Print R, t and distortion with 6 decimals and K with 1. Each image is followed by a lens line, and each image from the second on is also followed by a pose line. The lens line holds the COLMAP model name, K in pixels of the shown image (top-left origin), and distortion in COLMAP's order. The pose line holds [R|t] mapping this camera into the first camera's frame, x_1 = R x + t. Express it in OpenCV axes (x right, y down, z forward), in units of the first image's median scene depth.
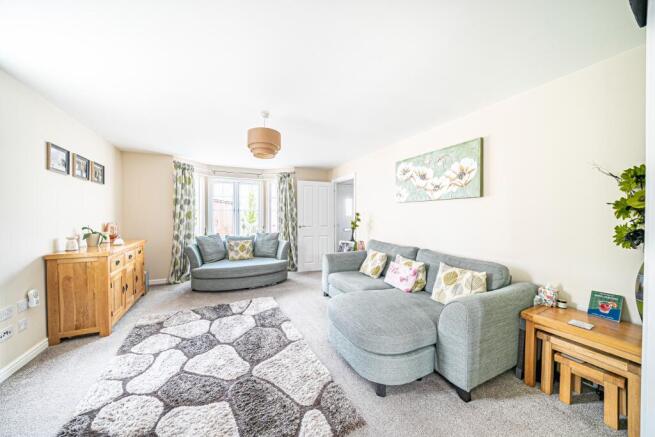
lens RADIAL K [[224.9, 0, 326.7], [0, 224.9, 215.0], [0, 0, 1]] dist [-0.019817, 0.001789]
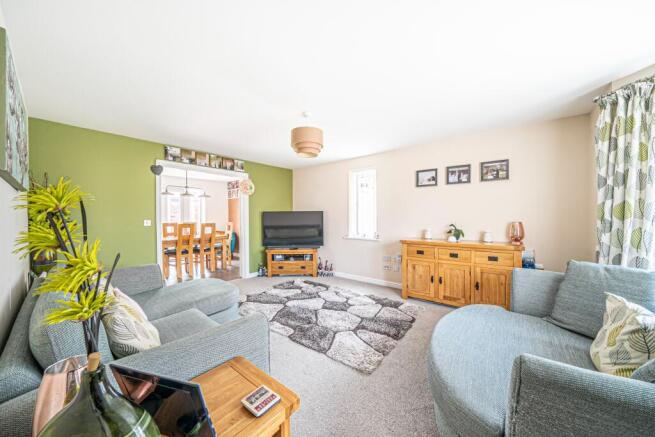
lens RADIAL K [[224.9, 0, 321.8], [0, 224.9, 220.7], [0, 0, 1]] dist [-0.019817, 0.001789]
pose [[-0.913962, 0.000605, -0.405799, 0.077152], [-0.003488, 0.999950, 0.009346, 0.033111], [0.405785, 0.009957, -0.913914, 2.178865]]
